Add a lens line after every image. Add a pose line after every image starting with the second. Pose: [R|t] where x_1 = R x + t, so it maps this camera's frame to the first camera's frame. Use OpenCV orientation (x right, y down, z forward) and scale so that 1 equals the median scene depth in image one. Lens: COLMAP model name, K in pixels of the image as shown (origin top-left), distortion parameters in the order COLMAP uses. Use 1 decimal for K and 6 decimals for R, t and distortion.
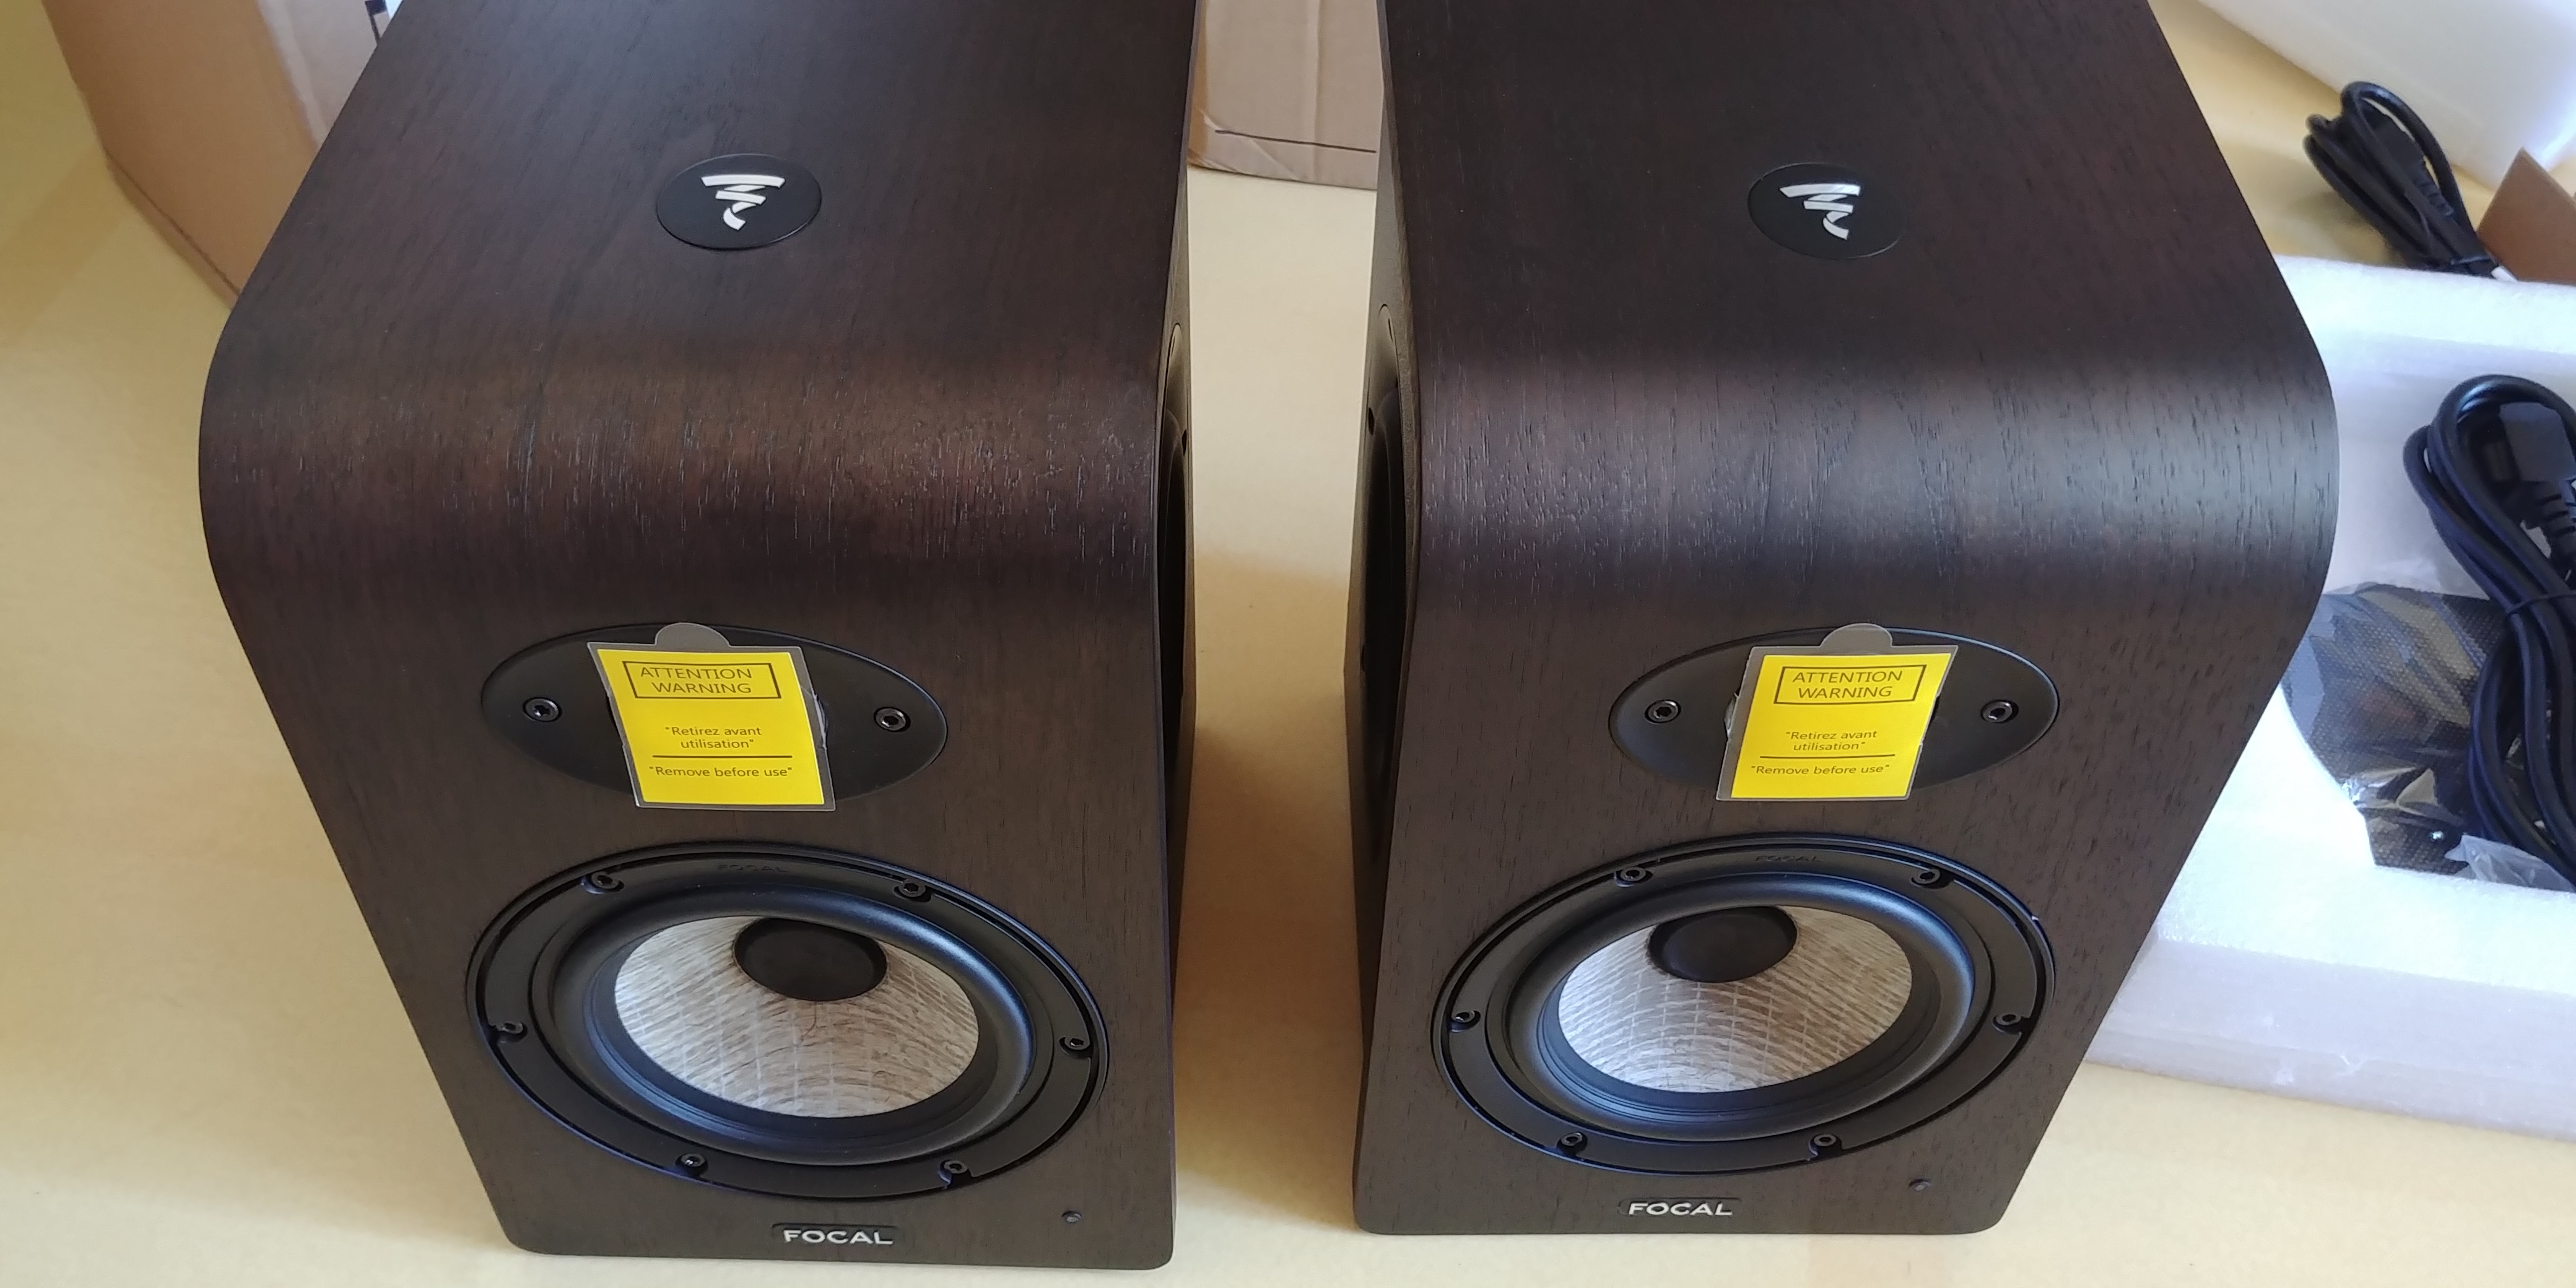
lens RADIAL K [[2350.8, 0, 1281.5], [0, 2350.8, 607.4], [0, 0, 1]] dist [0.060471, -0.129768]
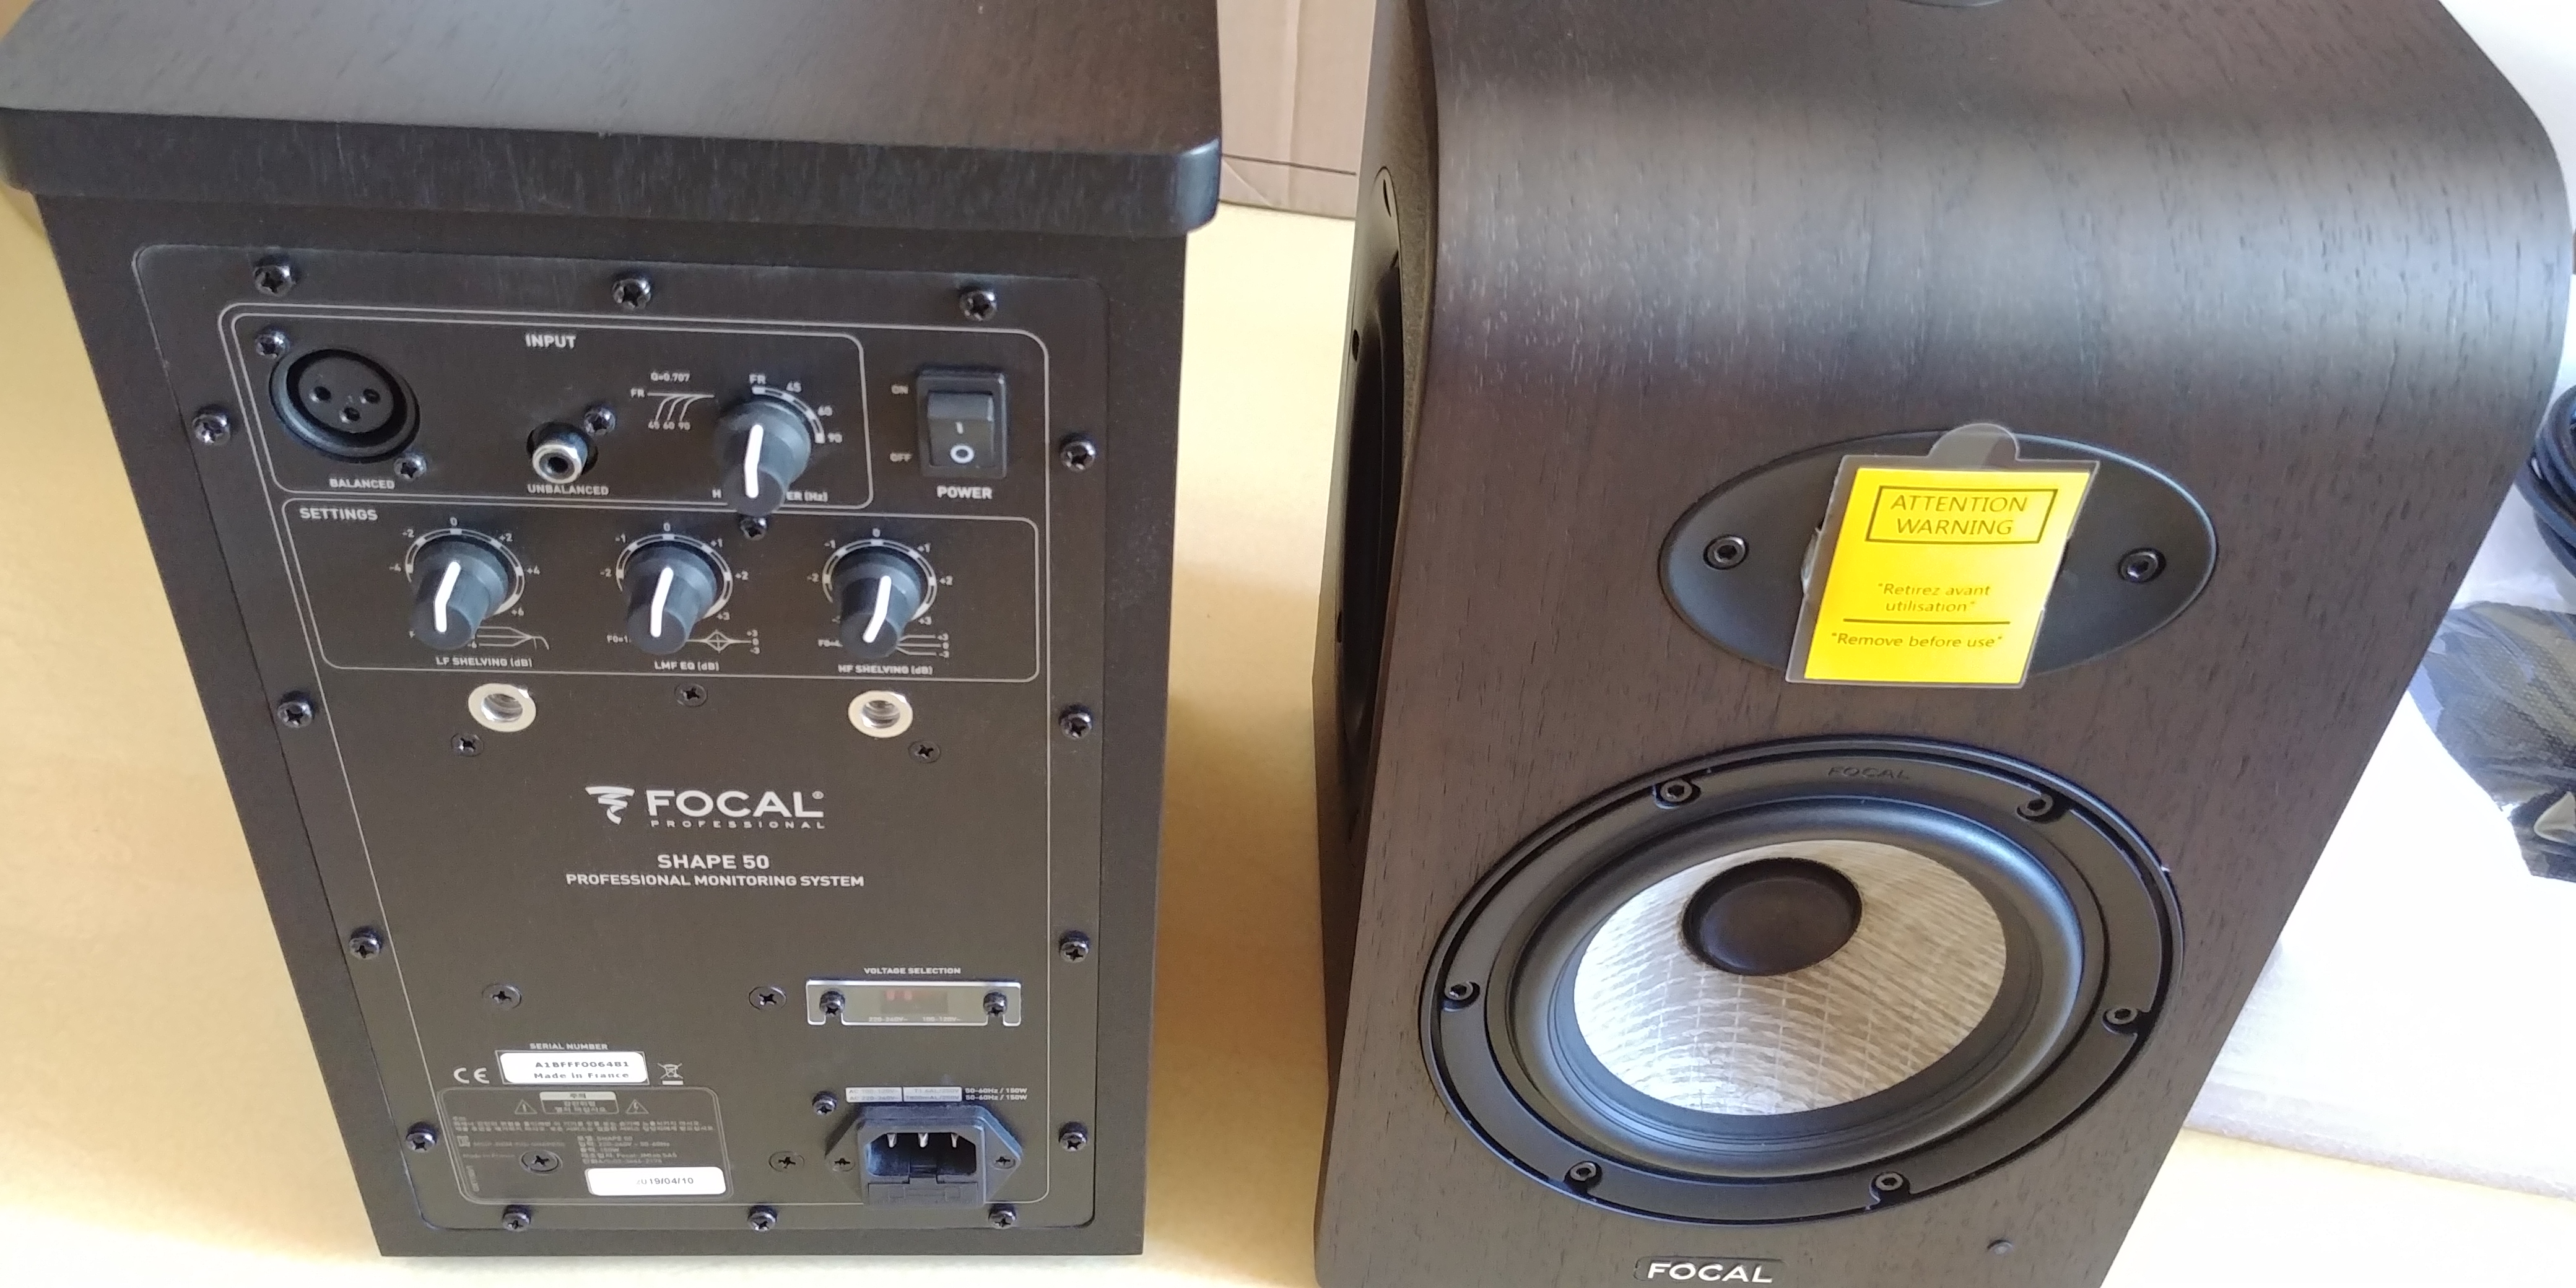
lens RADIAL K [[2350.8, 0, 1281.5], [0, 2350.8, 607.4], [0, 0, 1]] dist [0.060471, -0.129768]
pose [[0.999334, 0.030338, 0.020253, -0.004433], [-0.027883, 0.993306, -0.112100, 0.133470], [-0.023518, 0.111461, 0.993491, 0.176115]]
